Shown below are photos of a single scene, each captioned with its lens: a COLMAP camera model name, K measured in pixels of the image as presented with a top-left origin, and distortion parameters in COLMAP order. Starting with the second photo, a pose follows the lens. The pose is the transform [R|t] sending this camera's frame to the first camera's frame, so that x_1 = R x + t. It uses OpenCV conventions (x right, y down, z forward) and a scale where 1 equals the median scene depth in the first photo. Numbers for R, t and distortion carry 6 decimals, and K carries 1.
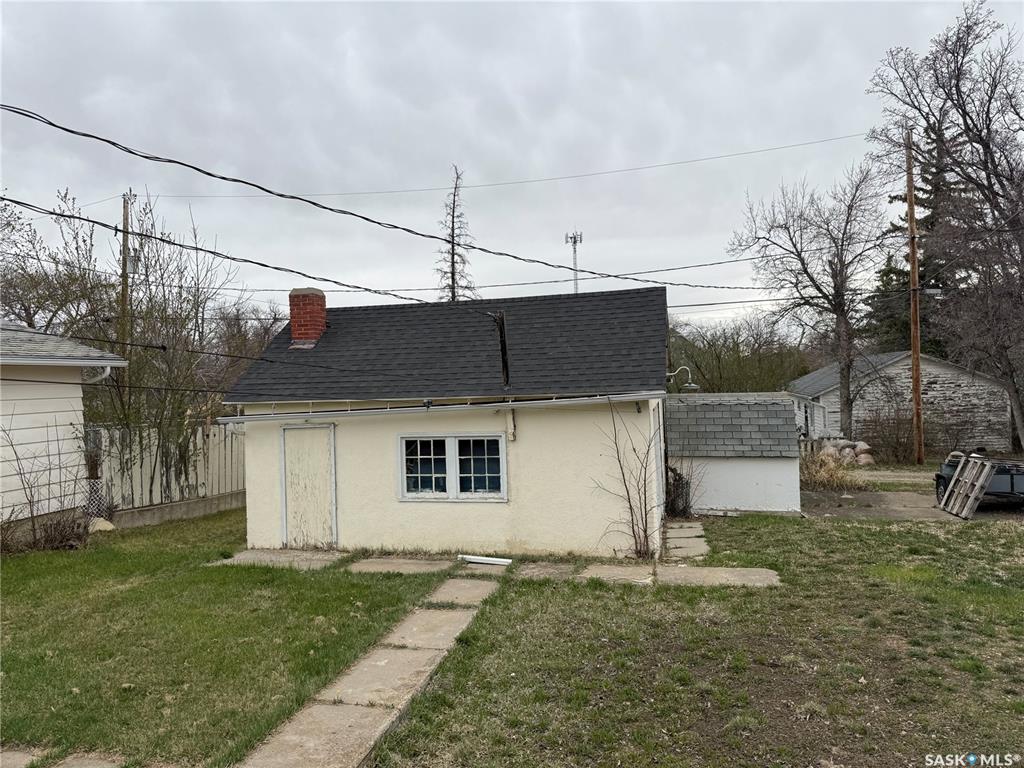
lens RADIAL K [[721.1, 0, 512.0], [0, 721.1, 384.0], [0, 0, 1]] dist [0.130834, -0.201705]
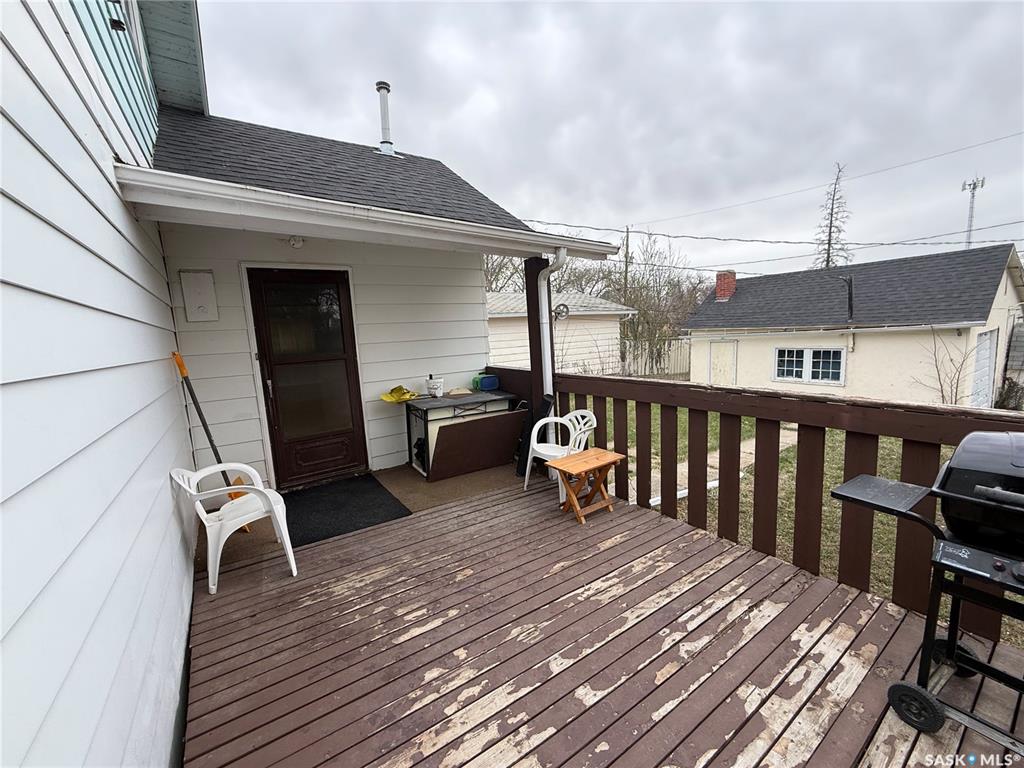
lens RADIAL K [[406.0, 0, 512.0], [0, 406.0, 384.0], [0, 0, 1]] dist [-0.002693, -0.000096]
pose [[0.742368, 0.088337, -0.664144, 0.045784], [0.017026, 0.988463, 0.150505, -0.004066], [0.669776, -0.123038, 0.732299, -0.240973]]
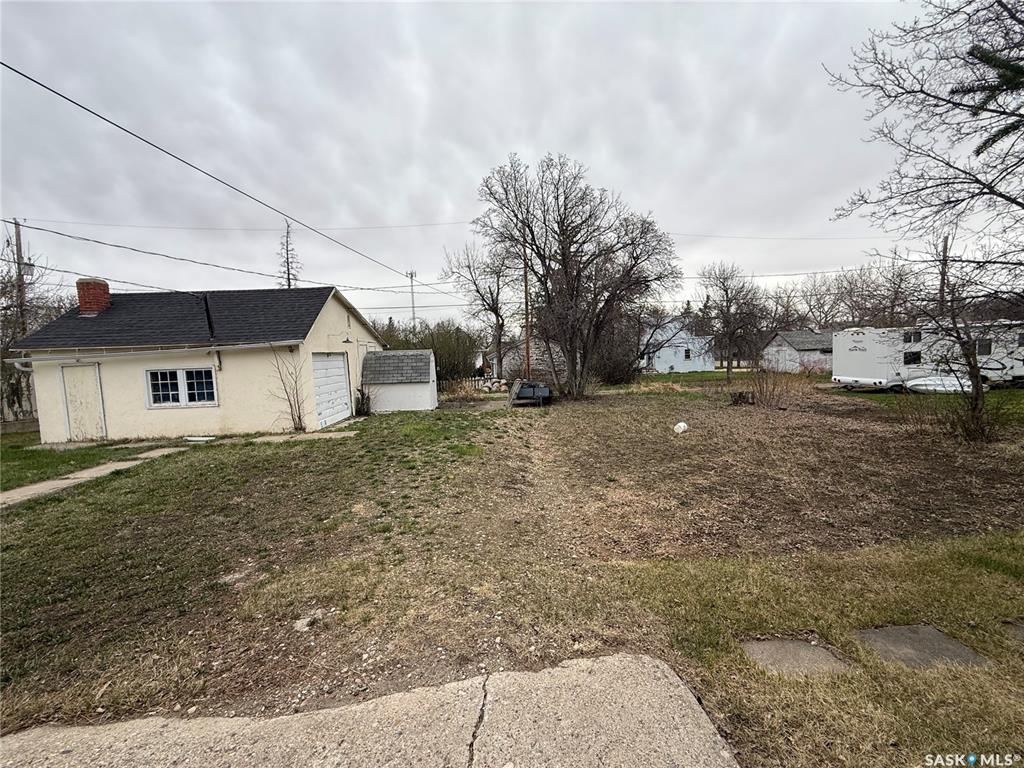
lens RADIAL K [[414.0, 0, 494.1], [0, 414.0, 381.6], [0, 0, 1]] dist [0.000015, 0.000252]
pose [[0.955706, -0.026061, 0.293166, 0.317984], [0.009771, 0.998332, 0.056894, 0.052418], [-0.294160, -0.051510, 0.954367, -0.125574]]
